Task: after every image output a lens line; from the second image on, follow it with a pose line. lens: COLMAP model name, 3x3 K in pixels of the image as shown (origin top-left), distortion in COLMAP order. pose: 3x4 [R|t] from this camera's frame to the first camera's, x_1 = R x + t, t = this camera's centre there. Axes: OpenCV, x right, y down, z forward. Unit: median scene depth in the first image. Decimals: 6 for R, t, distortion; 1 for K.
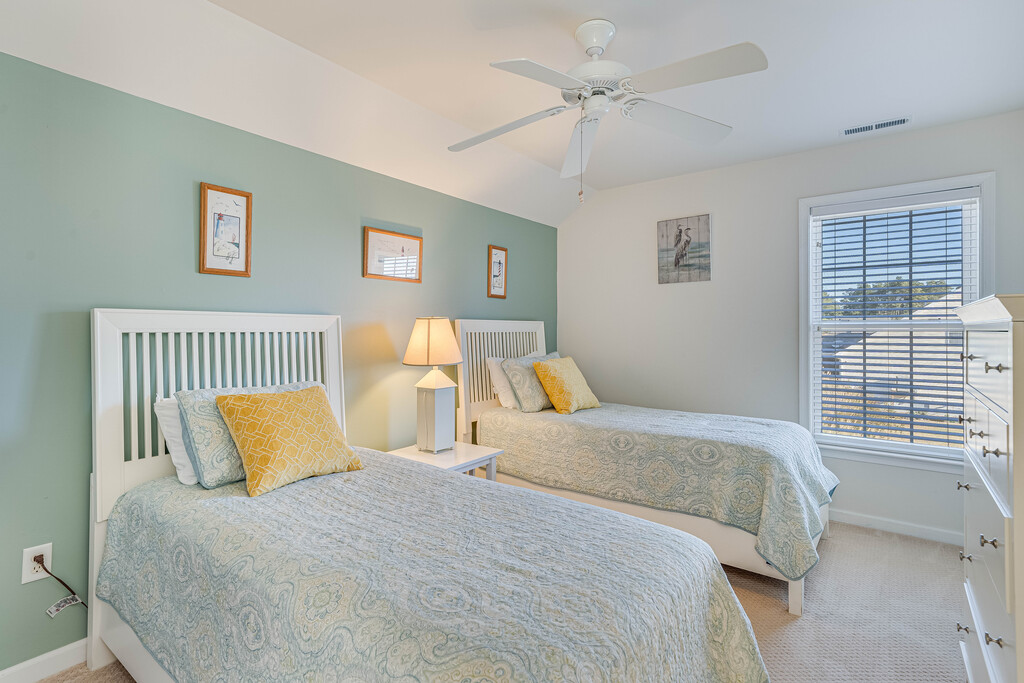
lens RADIAL K [[496.4, 0, 506.4], [0, 496.4, 338.8], [0, 0, 1]] dist [0.013279, 0.000228]
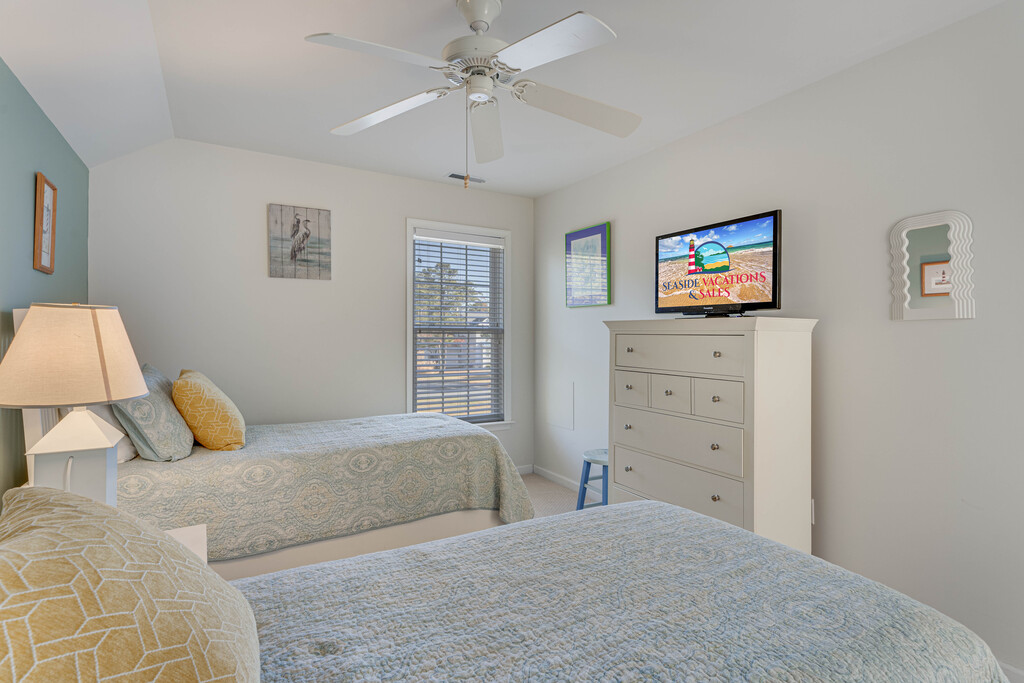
lens RADIAL K [[496.4, 0, 506.3], [0, 496.4, 335.0], [0, 0, 1]] dist [0.013279, 0.000228]
pose [[0.389203, -0.004491, 0.921141, -0.341347], [0.008859, 0.999960, 0.001132, -0.009212], [-0.921110, 0.007720, 0.389227, 0.315790]]
